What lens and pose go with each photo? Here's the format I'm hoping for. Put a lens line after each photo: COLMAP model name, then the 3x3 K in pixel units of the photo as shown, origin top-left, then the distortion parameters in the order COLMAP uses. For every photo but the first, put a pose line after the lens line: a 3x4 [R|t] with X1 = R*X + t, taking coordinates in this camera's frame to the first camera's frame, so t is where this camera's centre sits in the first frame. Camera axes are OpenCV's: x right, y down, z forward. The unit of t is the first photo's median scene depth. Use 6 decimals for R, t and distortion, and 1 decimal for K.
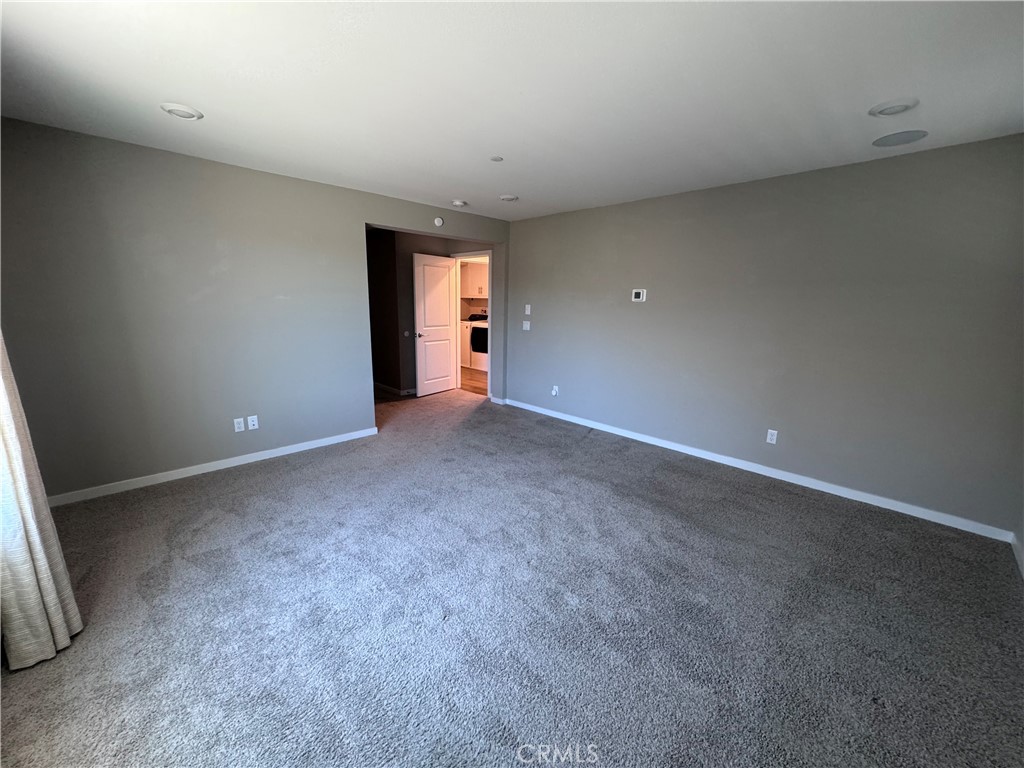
lens RADIAL K [[406.9, 0, 510.9], [0, 406.9, 383.7], [0, 0, 1]] dist [-0.001033, 0.000349]
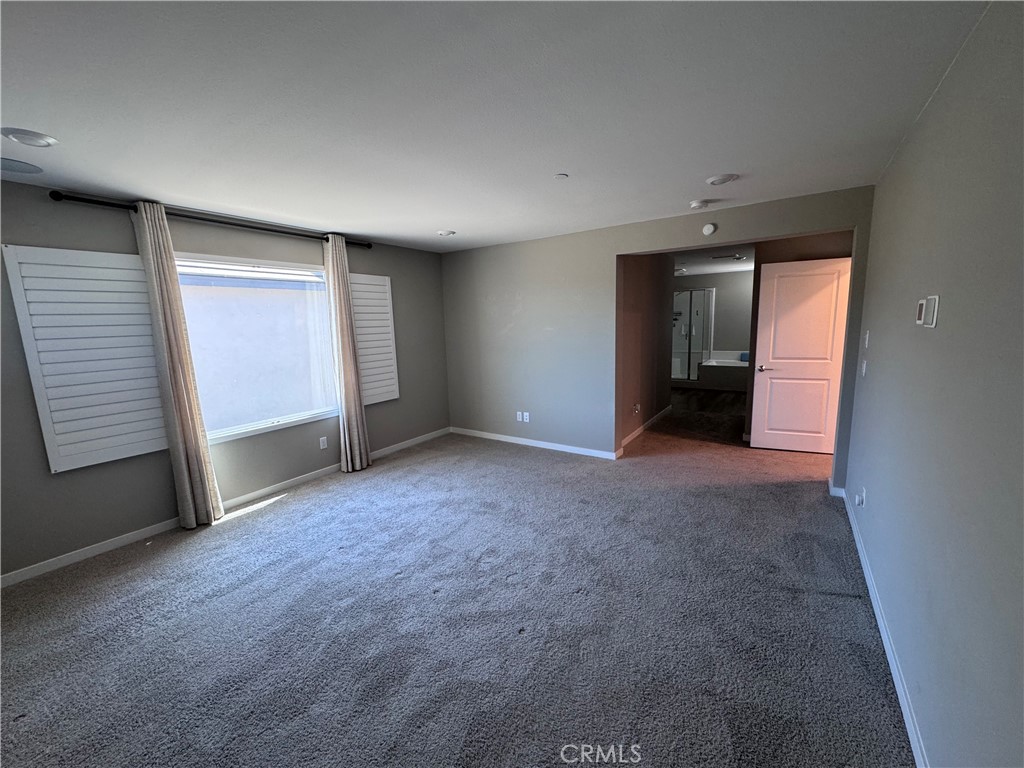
lens RADIAL K [[406.9, 0, 510.9], [0, 406.9, 383.7], [0, 0, 1]] dist [-0.001033, 0.000349]
pose [[0.194359, 0.123199, -0.973163, 0.717635], [-0.162667, 0.982394, 0.091880, -0.140209], [0.967349, 0.140444, 0.210978, 0.634717]]
